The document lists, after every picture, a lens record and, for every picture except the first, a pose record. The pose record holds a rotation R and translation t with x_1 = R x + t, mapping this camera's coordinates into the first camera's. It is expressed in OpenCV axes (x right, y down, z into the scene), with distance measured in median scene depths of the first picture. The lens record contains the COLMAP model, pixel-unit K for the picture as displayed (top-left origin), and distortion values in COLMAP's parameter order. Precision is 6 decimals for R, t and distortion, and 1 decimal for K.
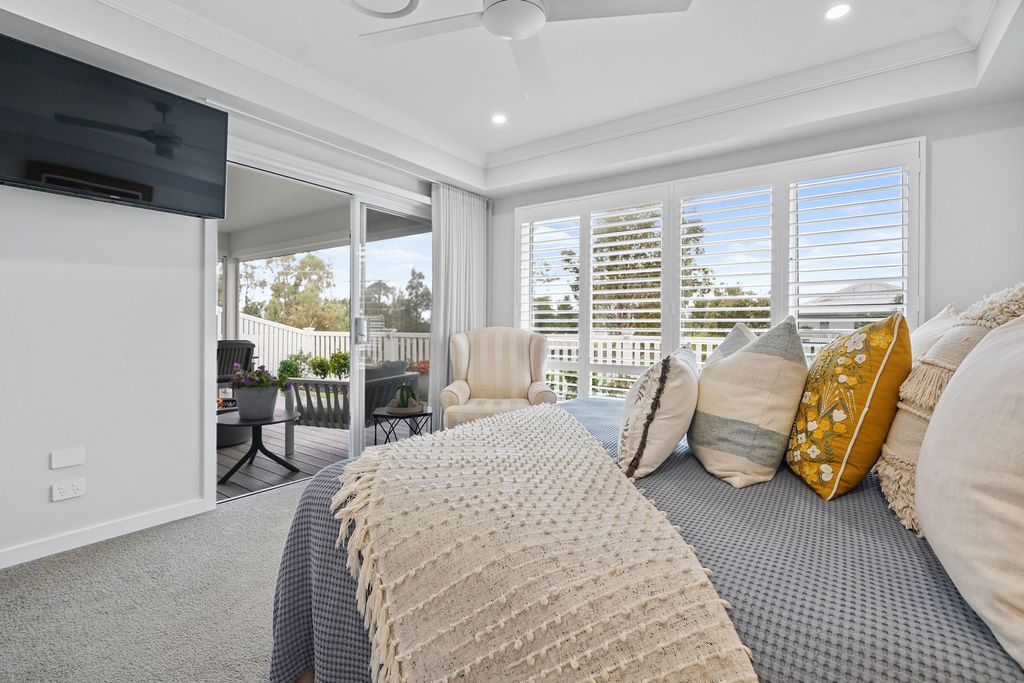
lens RADIAL K [[477.1, 0, 503.3], [0, 477.1, 328.2], [0, 0, 1]] dist [0.001470, 0.000562]
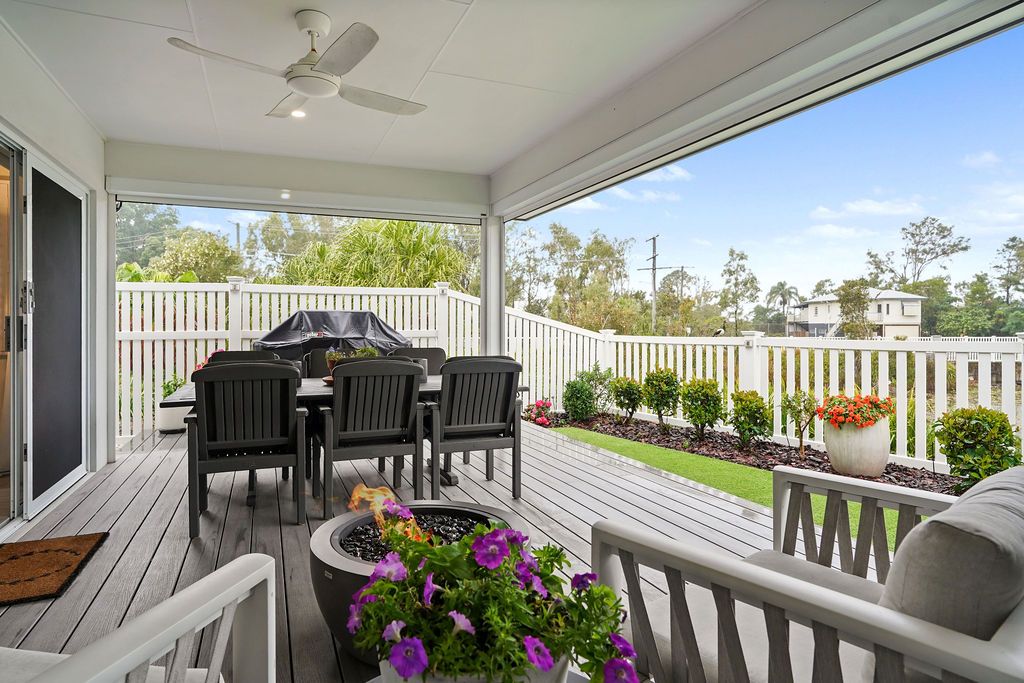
lens RADIAL K [[580.2, 0, 510.8], [0, 580.2, 329.2], [0, 0, 1]] dist [0.000098, 0.000005]
pose [[0.863144, -0.005001, -0.504932, -0.064538], [0.005277, 0.999986, -0.000883, -0.000729], [0.504930, -0.001902, 0.863158, 0.135325]]
